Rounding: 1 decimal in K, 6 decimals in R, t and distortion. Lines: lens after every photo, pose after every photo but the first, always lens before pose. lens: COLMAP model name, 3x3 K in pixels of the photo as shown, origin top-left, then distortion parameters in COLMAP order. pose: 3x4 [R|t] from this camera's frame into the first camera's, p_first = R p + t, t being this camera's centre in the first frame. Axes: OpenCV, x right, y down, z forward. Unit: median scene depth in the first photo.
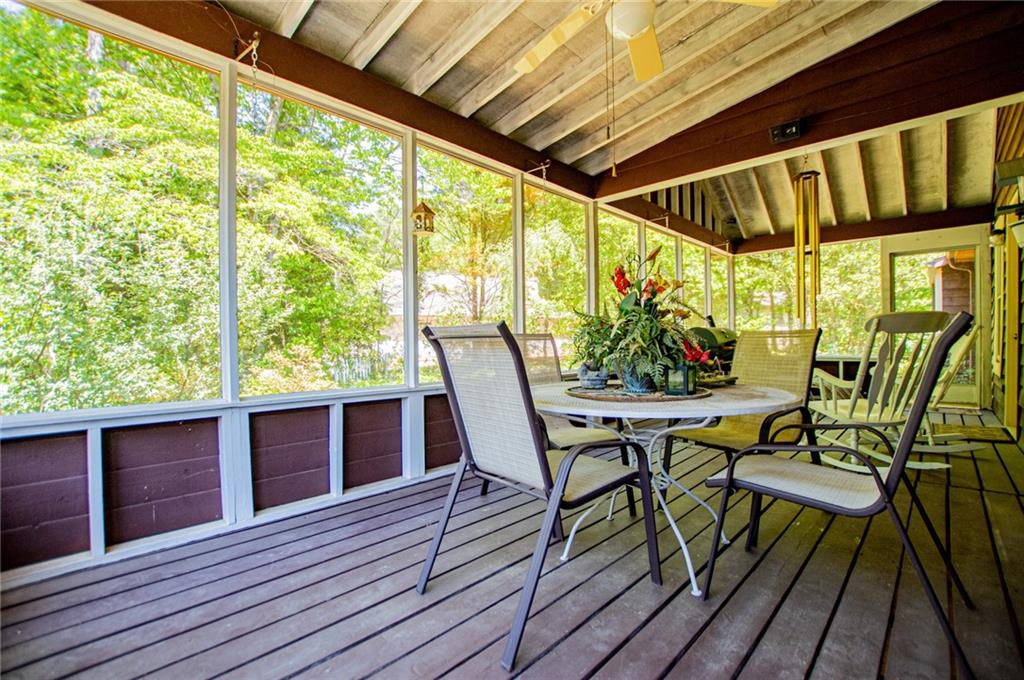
lens RADIAL K [[469.4, 0, 517.8], [0, 469.4, 340.8], [0, 0, 1]] dist [-0.027380, 0.000431]
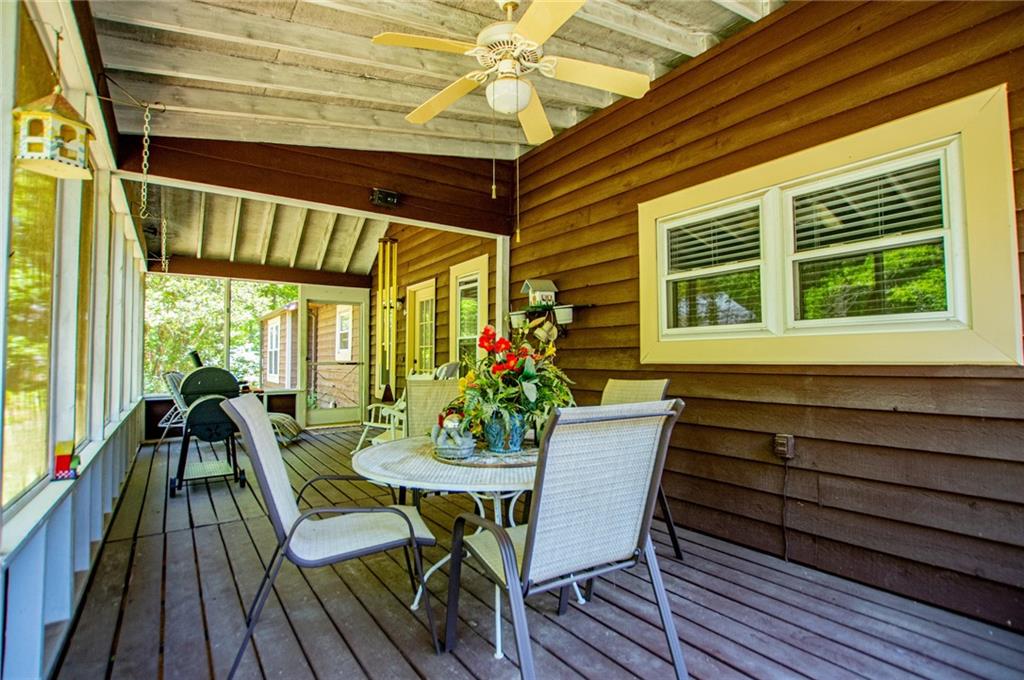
lens RADIAL K [[469.4, 0, 517.8], [0, 469.4, 340.8], [0, 0, 1]] dist [-0.027380, 0.000431]
pose [[0.193075, 0.050859, 0.979865, -0.267322], [-0.000395, 0.998660, -0.051756, -0.026478], [-0.981184, 0.009606, 0.192836, 0.270693]]
